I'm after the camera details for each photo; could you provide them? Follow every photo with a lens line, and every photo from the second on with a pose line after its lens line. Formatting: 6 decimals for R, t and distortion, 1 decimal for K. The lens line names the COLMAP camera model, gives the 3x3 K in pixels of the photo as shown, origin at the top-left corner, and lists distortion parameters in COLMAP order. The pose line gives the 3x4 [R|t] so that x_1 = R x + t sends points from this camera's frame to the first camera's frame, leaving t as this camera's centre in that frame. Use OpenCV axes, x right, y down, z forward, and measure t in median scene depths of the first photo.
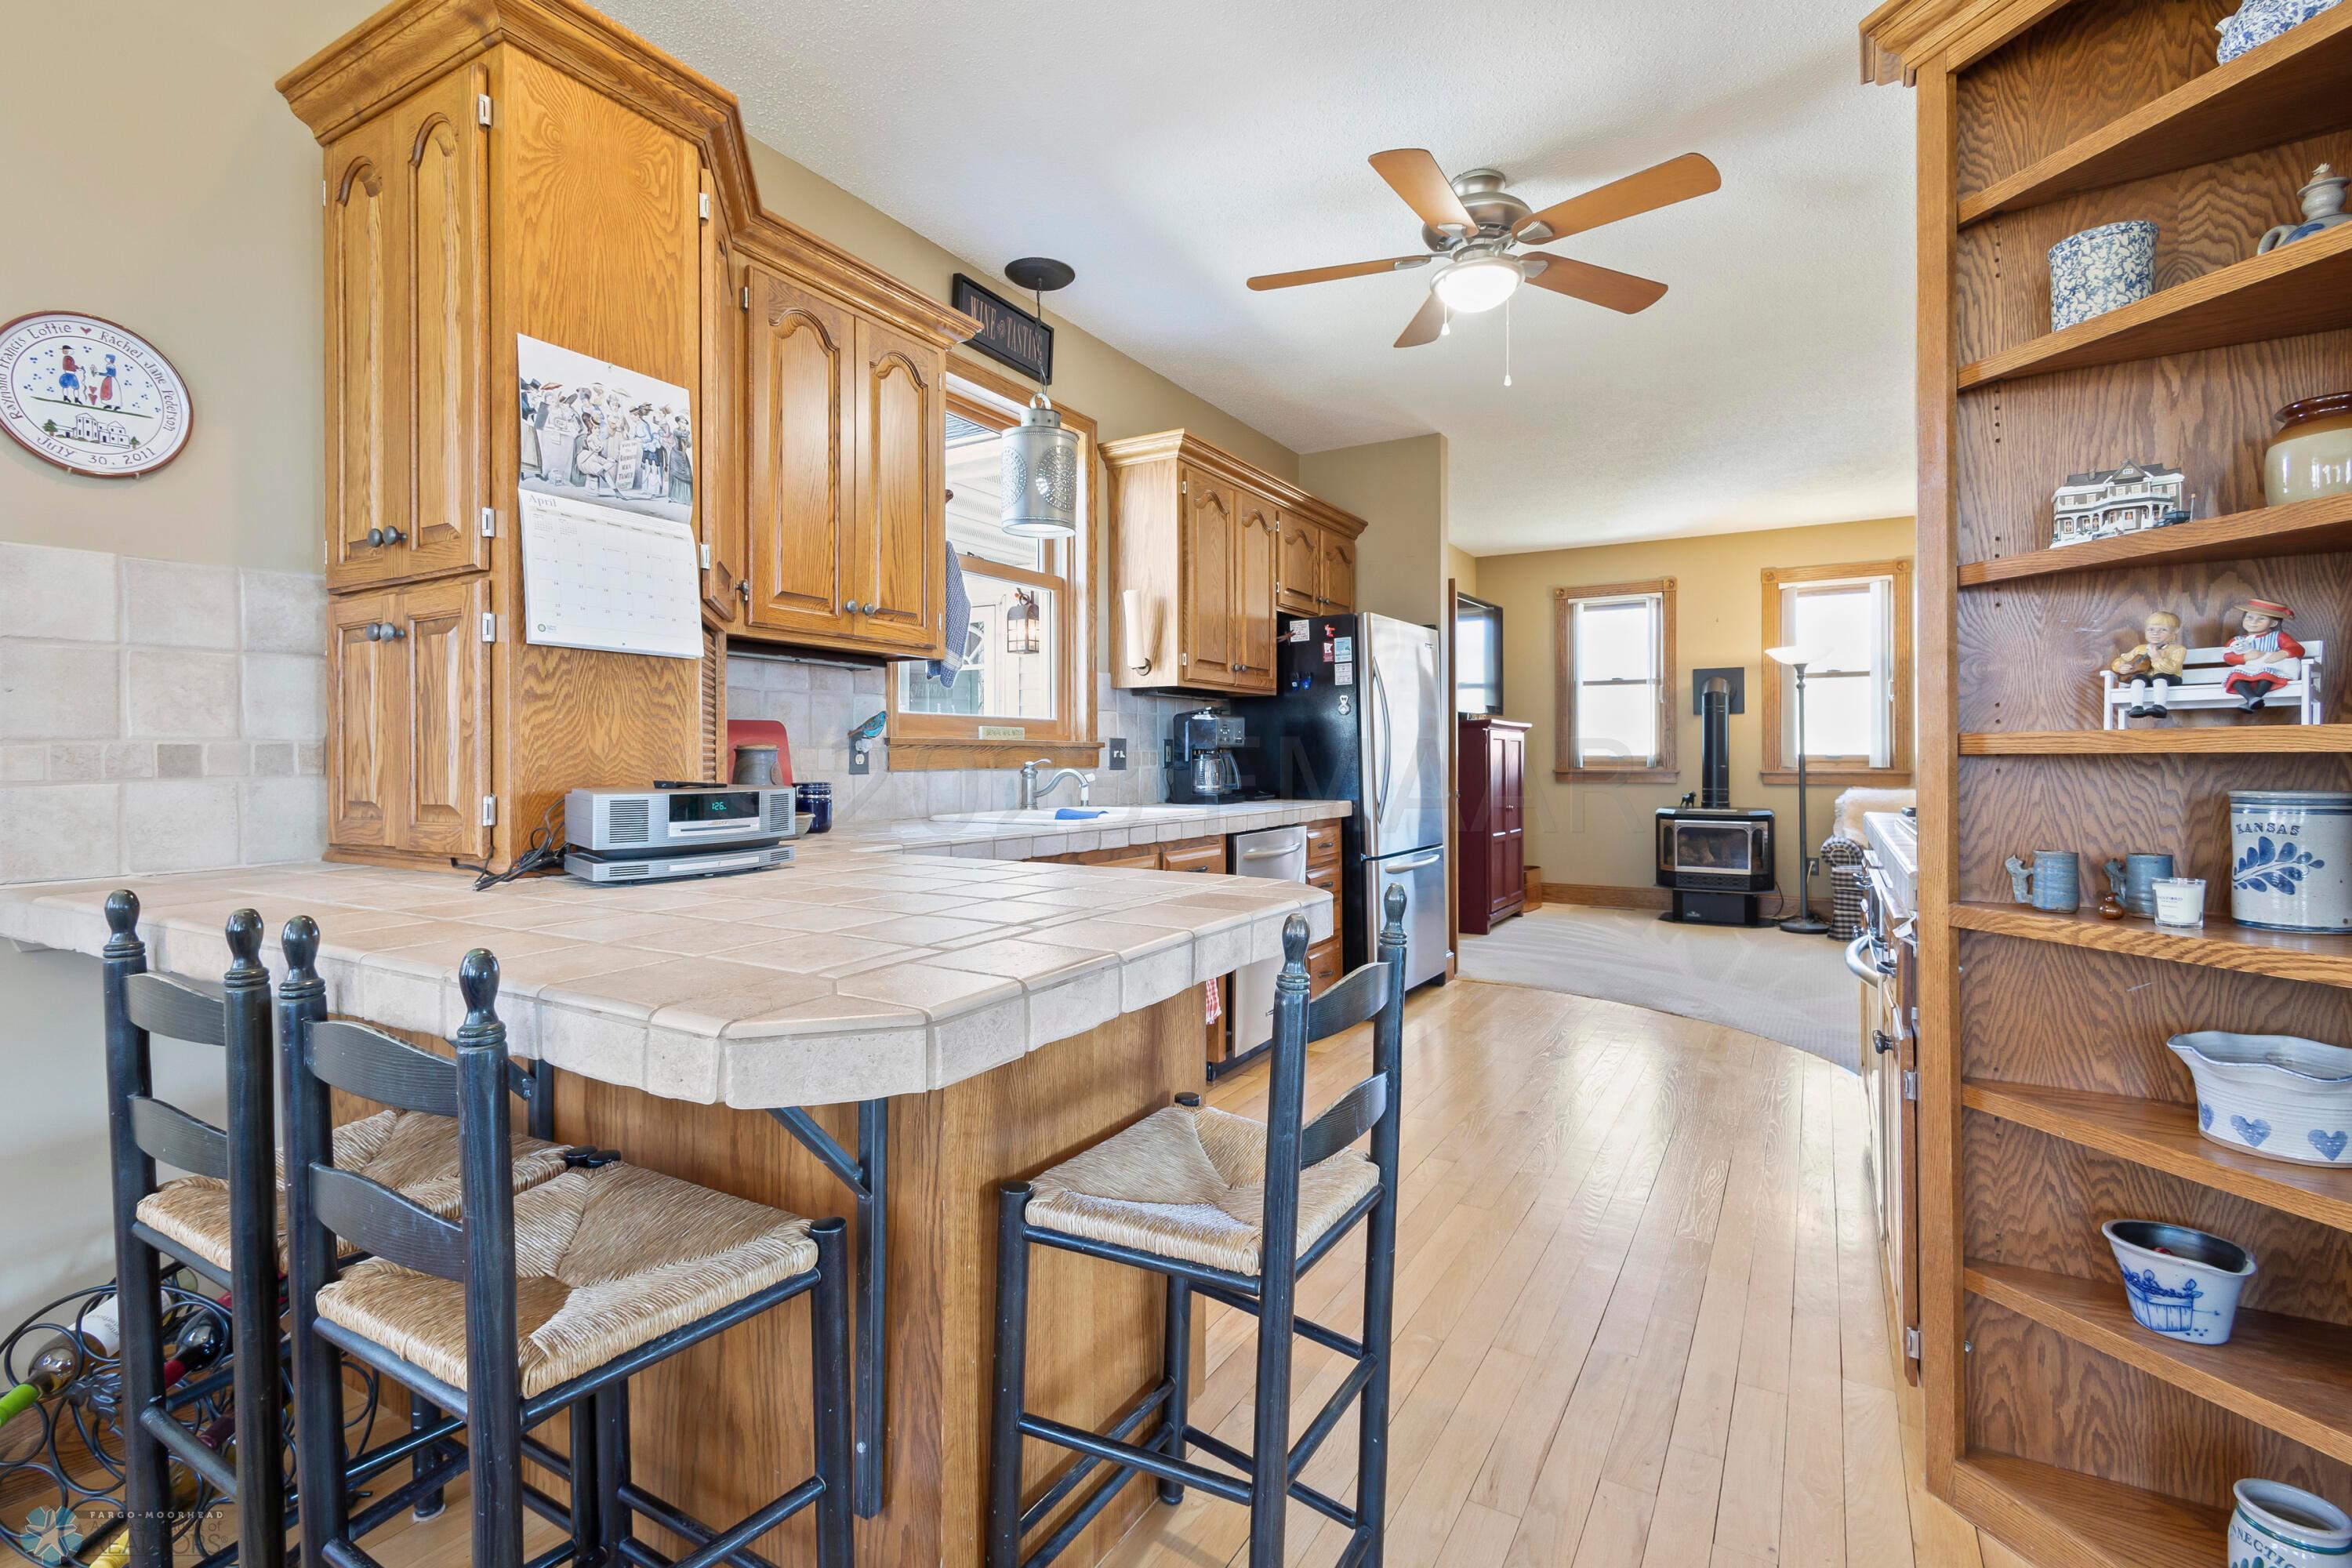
lens RADIAL K [[1098.9, 0, 1181.8], [0, 1098.9, 758.4], [0, 0, 1]] dist [-0.001013, -0.000086]
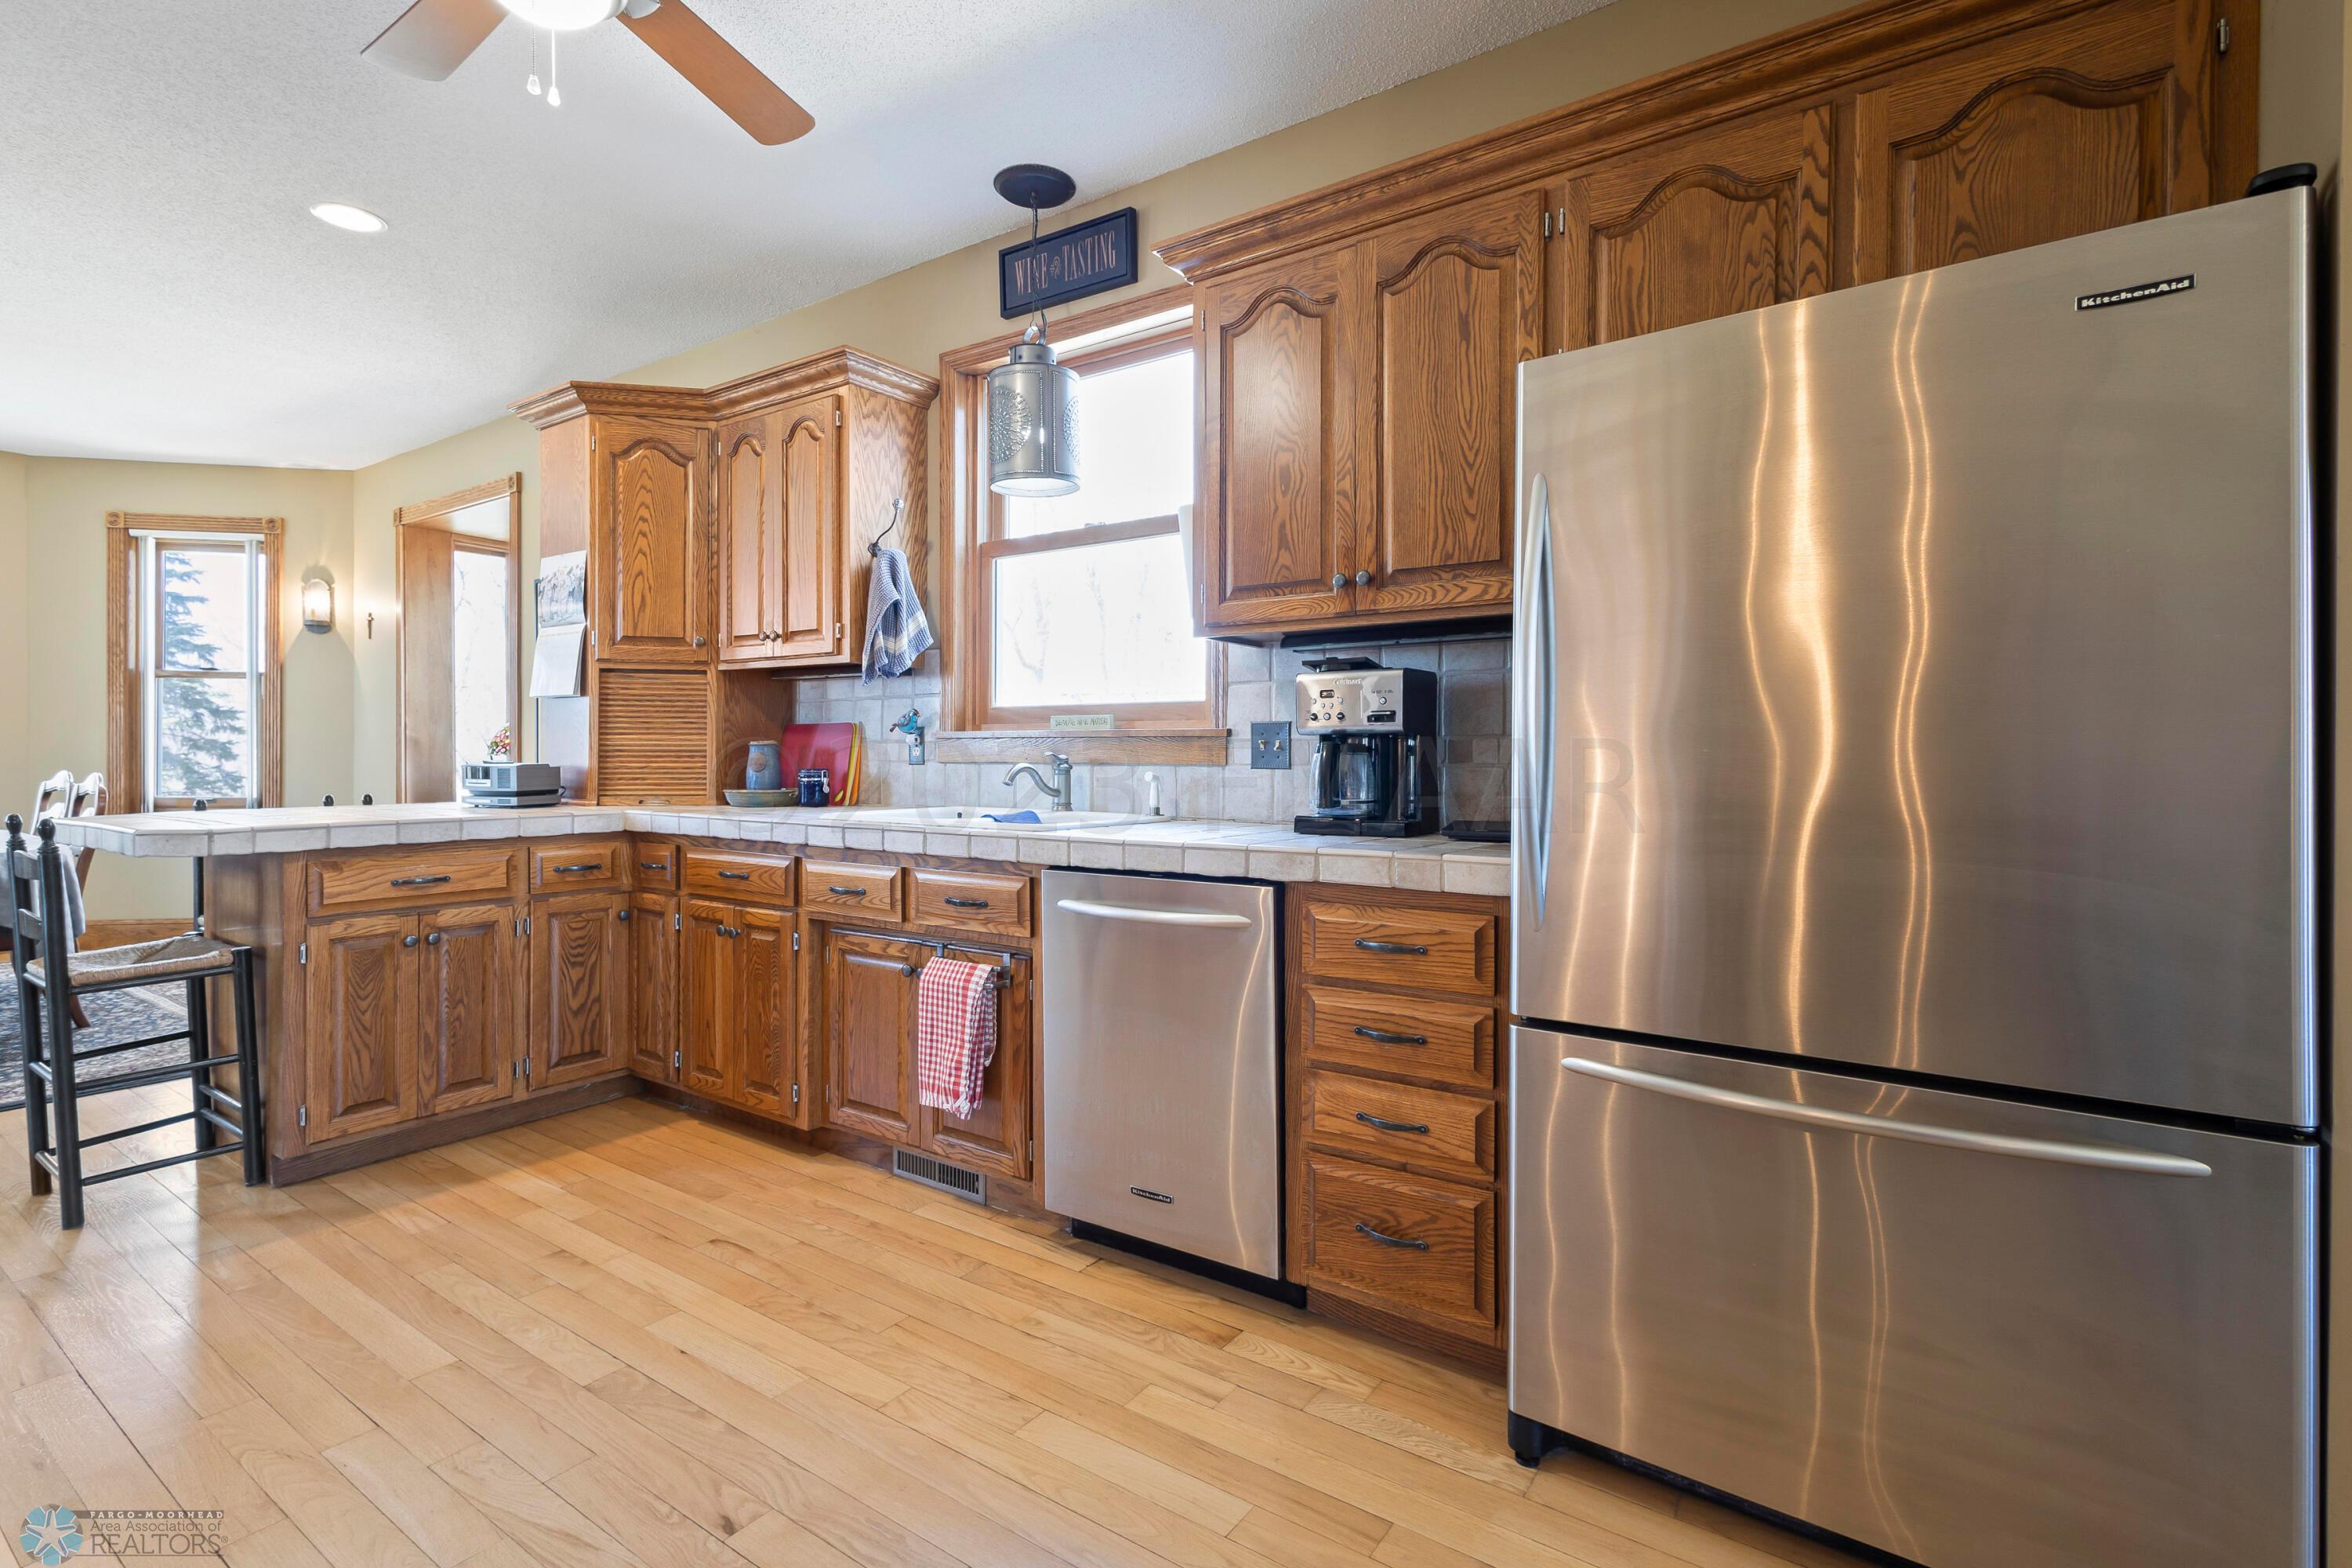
lens RADIAL K [[1068.9, 0, 1182.7], [0, 1068.9, 750.0], [0, 0, 1]] dist [0.031417, 0.000142]
pose [[-0.070844, -0.002013, -0.997485, 0.621942], [-0.004479, 0.999989, -0.001700, 0.000231], [0.997477, 0.004347, -0.070852, 1.033422]]
